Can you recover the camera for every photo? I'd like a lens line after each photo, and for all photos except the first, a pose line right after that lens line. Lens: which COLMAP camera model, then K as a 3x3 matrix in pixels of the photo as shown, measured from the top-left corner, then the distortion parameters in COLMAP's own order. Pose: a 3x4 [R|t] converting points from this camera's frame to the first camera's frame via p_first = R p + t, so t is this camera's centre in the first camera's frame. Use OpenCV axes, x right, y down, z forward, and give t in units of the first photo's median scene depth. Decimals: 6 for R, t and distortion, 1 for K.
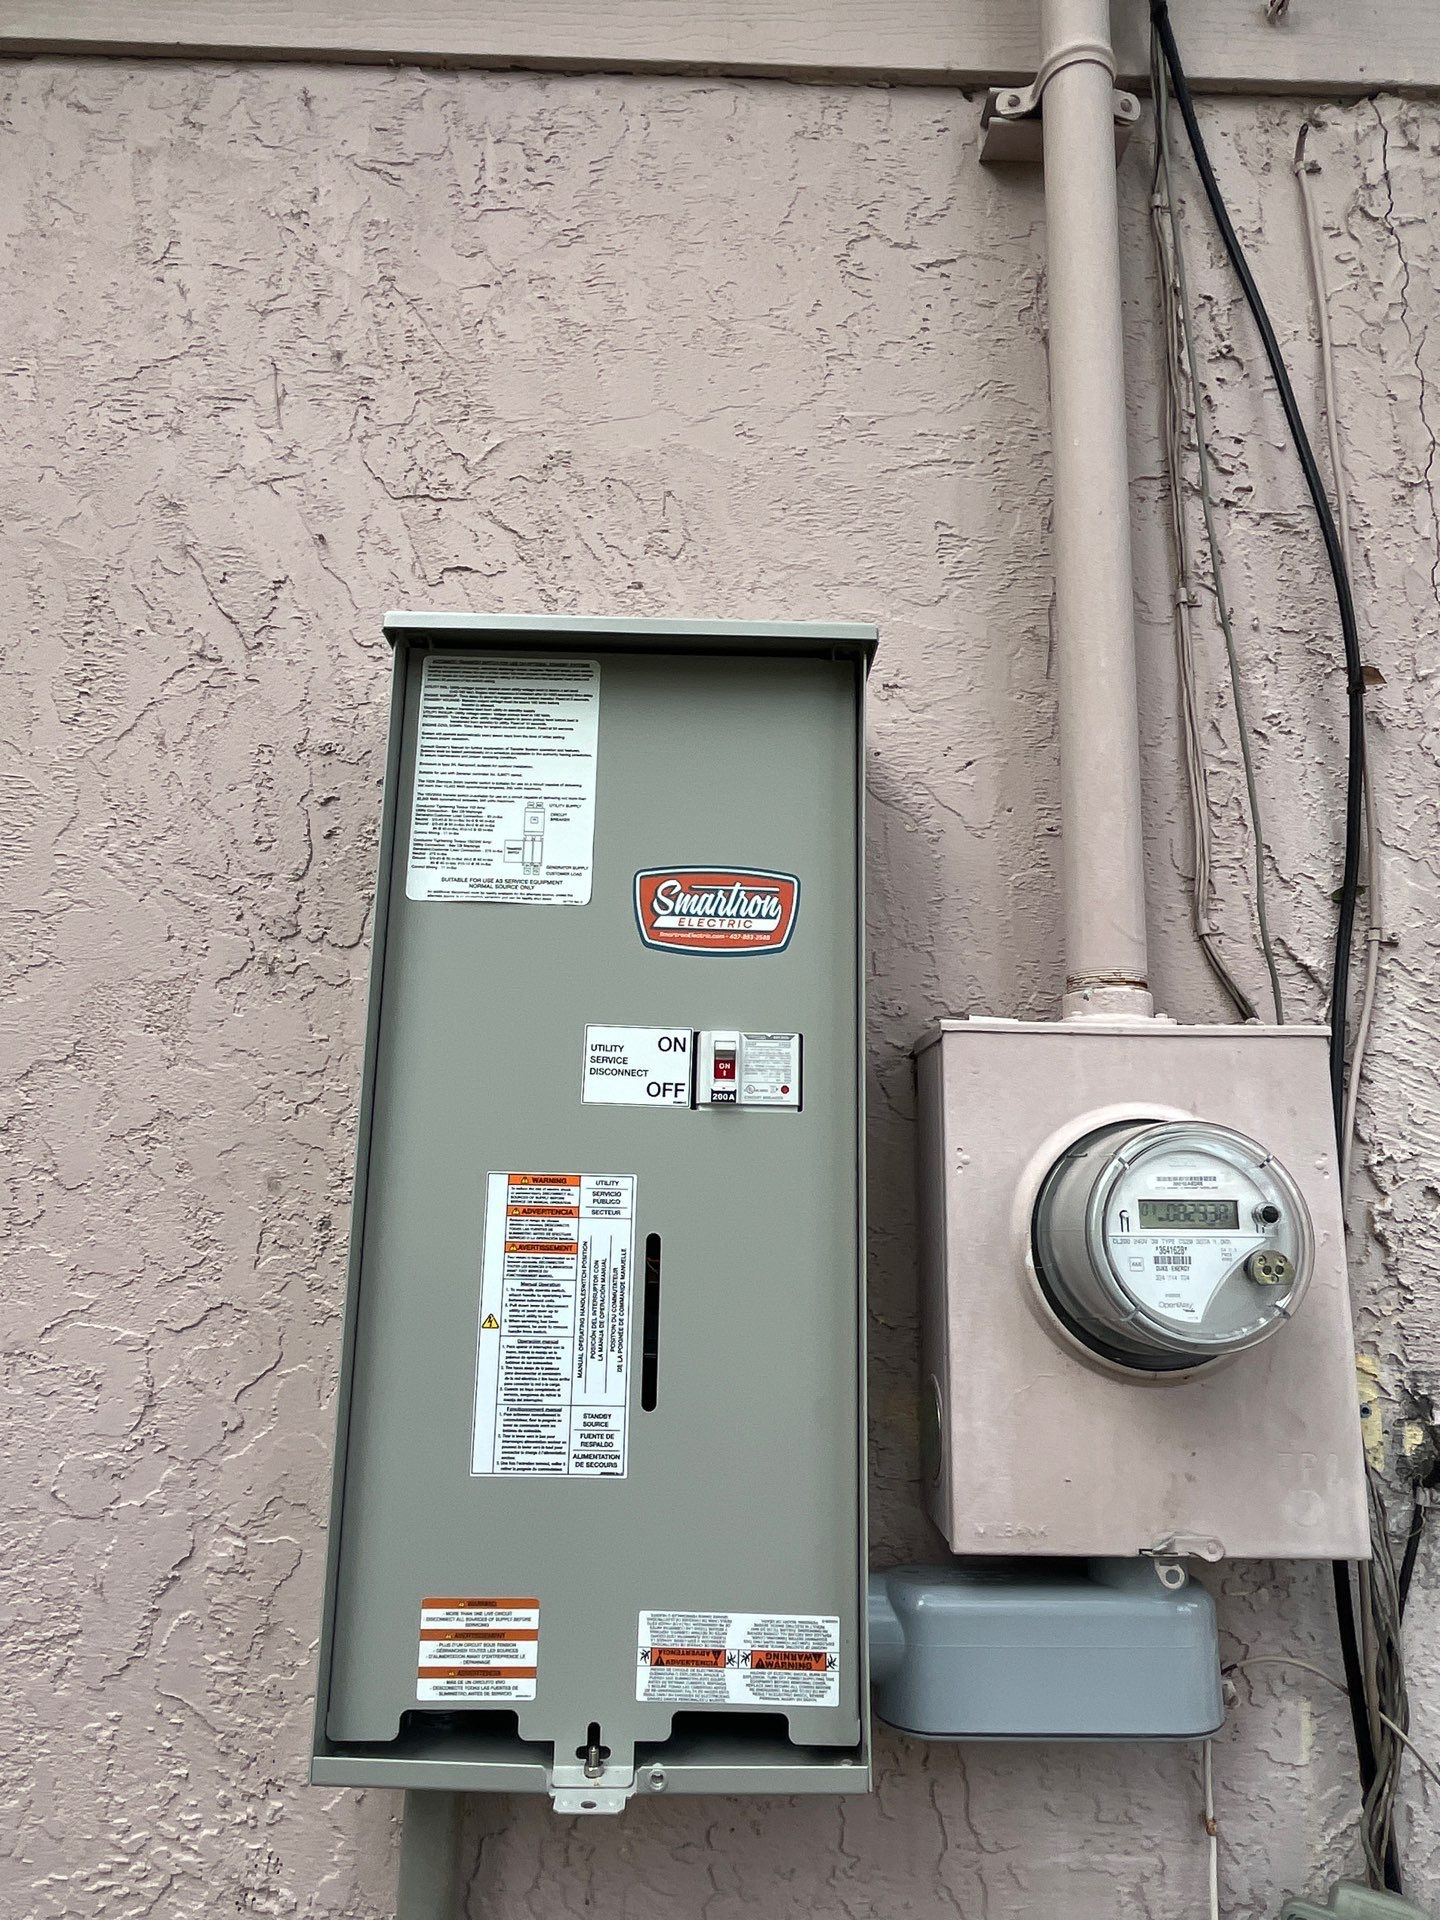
lens RADIAL K [[1339.2, 0, 720.0], [0, 1339.2, 960.0], [0, 0, 1]] dist [0.026623, -0.046508]
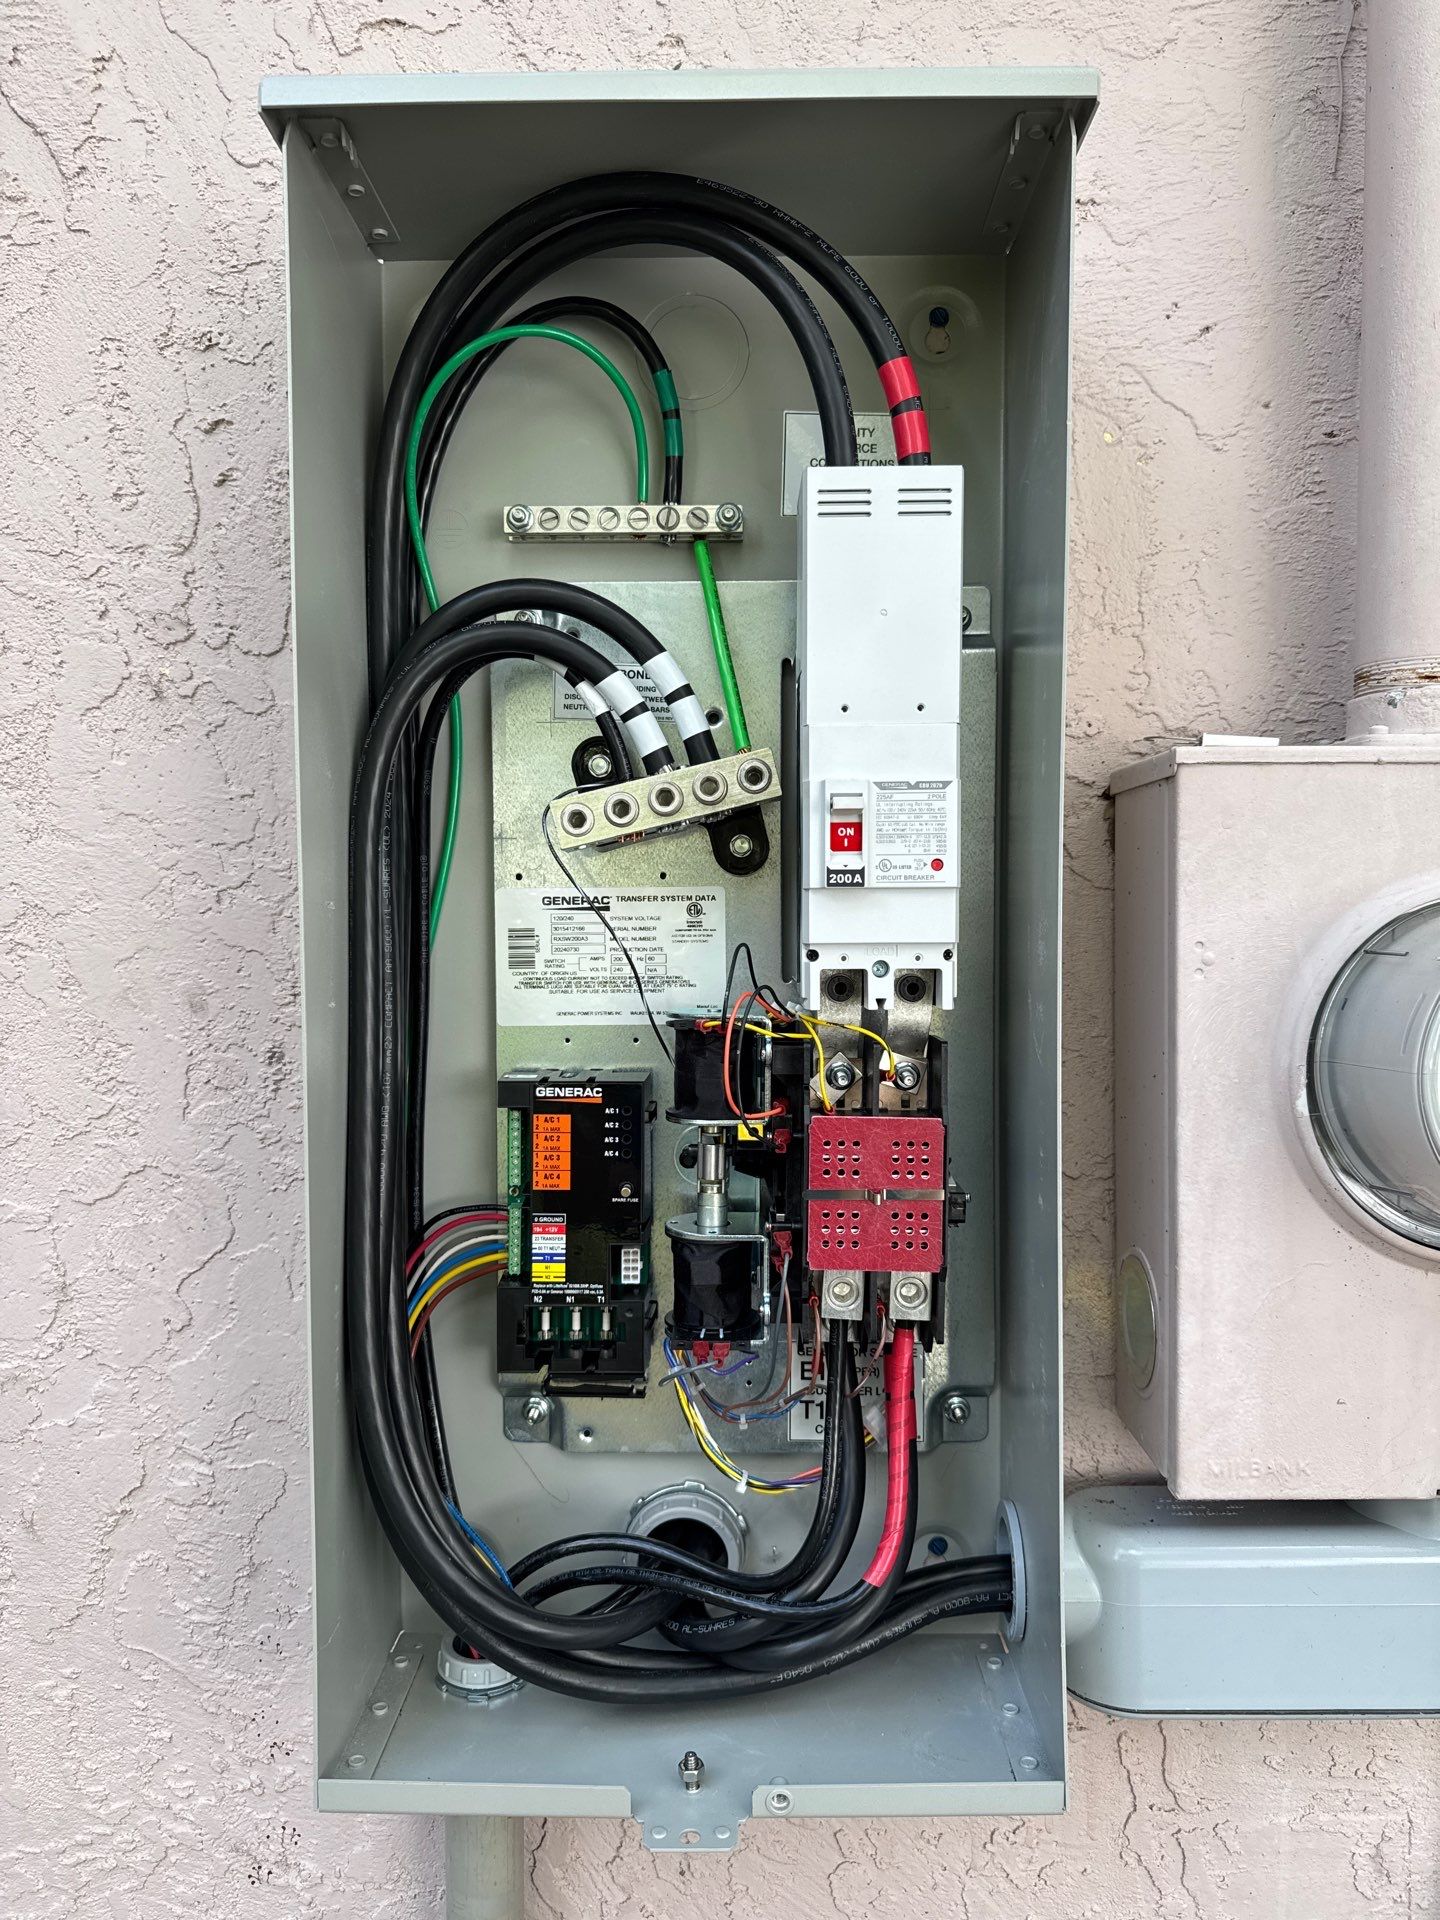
lens RADIAL K [[1339.2, 0, 720.0], [0, 1339.2, 960.0], [0, 0, 1]] dist [0.026623, -0.046508]
pose [[0.999466, -0.026282, -0.019417, -0.044049], [0.030174, 0.970390, 0.239653, -0.017051], [0.012544, -0.240111, 0.970664, 0.331560]]
